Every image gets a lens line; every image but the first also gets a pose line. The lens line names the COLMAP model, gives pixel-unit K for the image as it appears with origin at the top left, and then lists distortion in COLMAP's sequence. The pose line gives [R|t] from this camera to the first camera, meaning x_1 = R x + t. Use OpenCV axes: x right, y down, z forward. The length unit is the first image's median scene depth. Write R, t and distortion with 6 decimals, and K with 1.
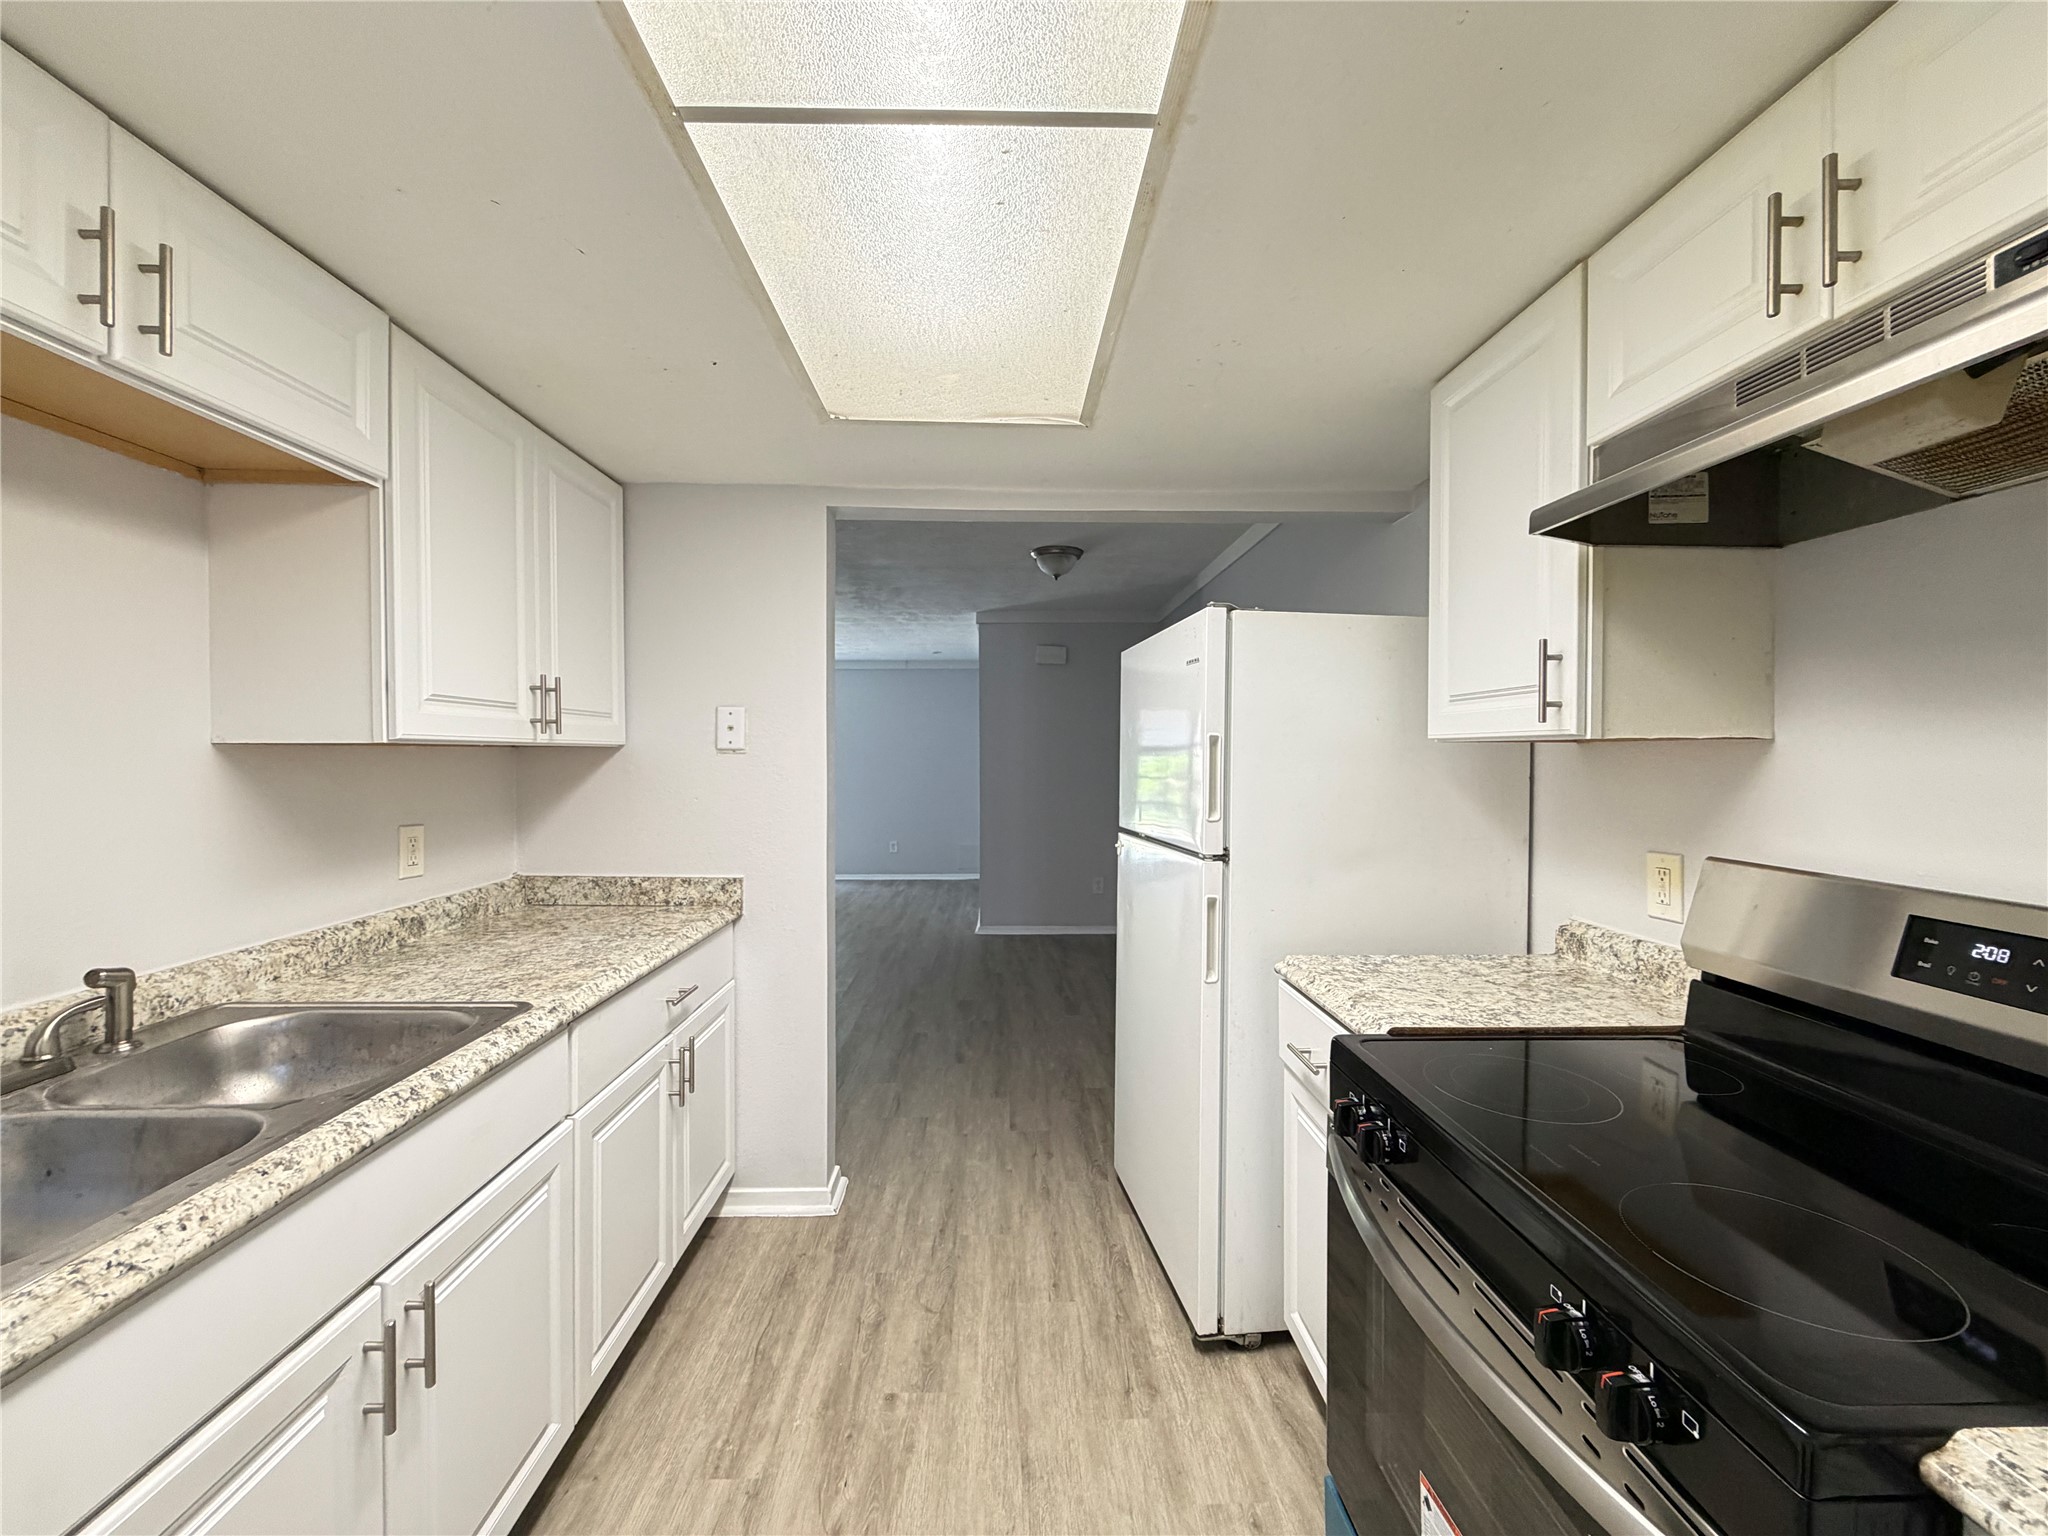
lens RADIAL K [[815.8, 0, 1012.2], [0, 815.8, 768.9], [0, 0, 1]] dist [0.001622, -0.000309]
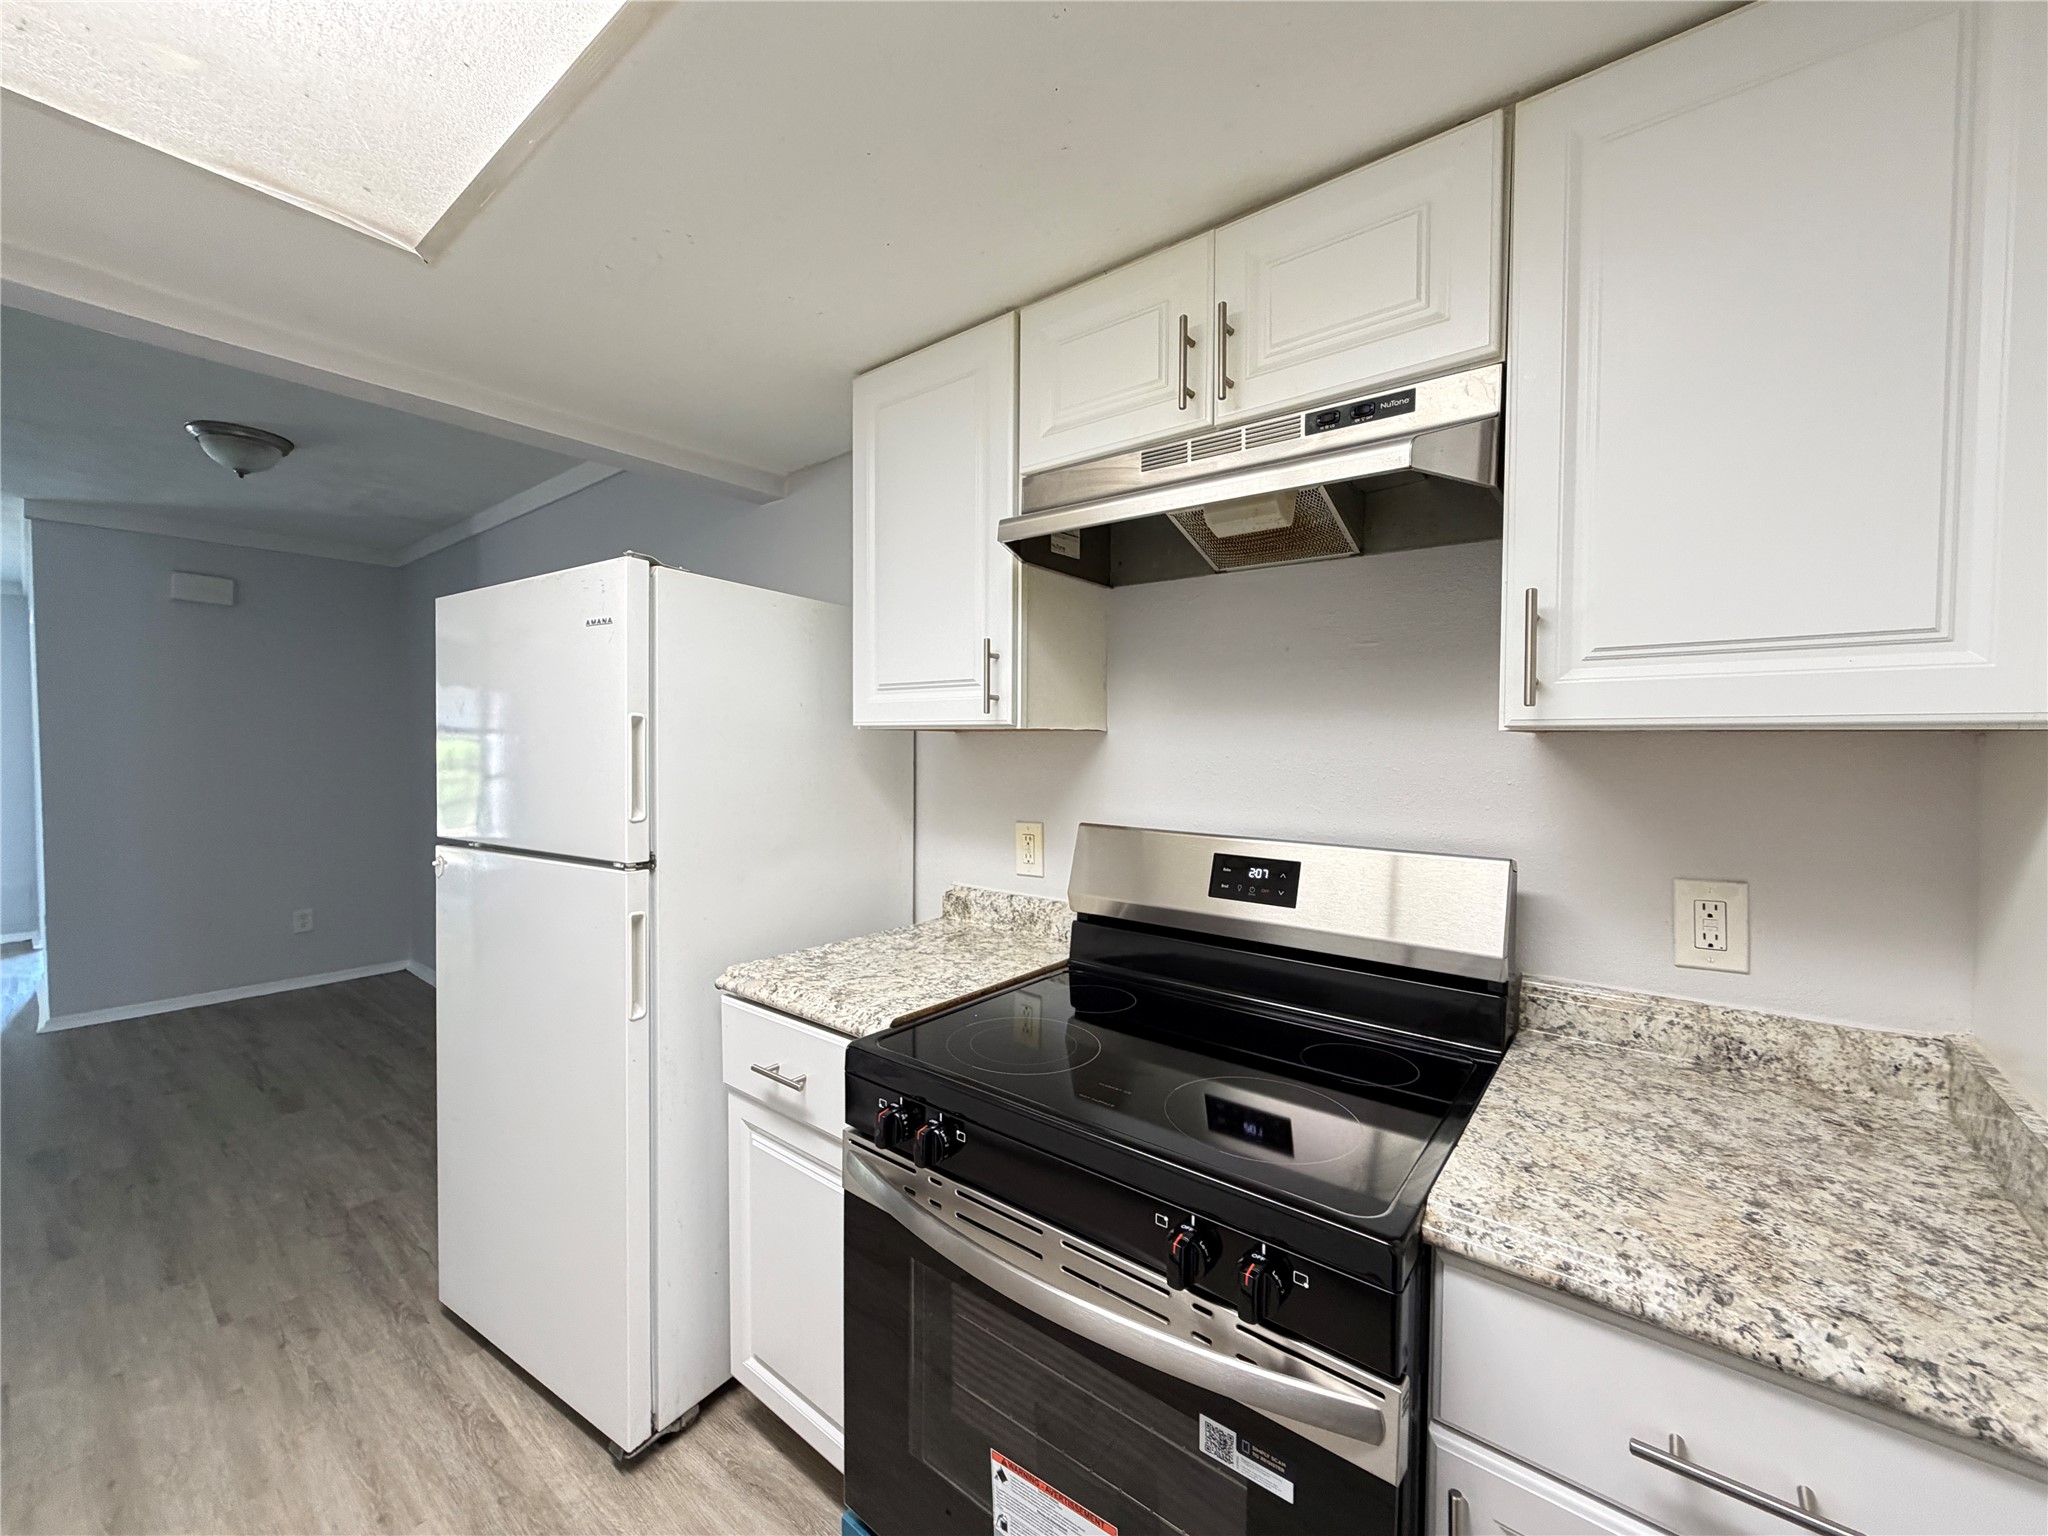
lens RADIAL K [[815.8, 0, 1014.6], [0, 815.8, 769.6], [0, 0, 1]] dist [0.001622, -0.000309]
pose [[0.641624, -0.020622, 0.766742, -0.145406], [0.007437, 0.999759, 0.020666, -0.002242], [-0.766984, -0.007557, 0.641622, 0.201194]]
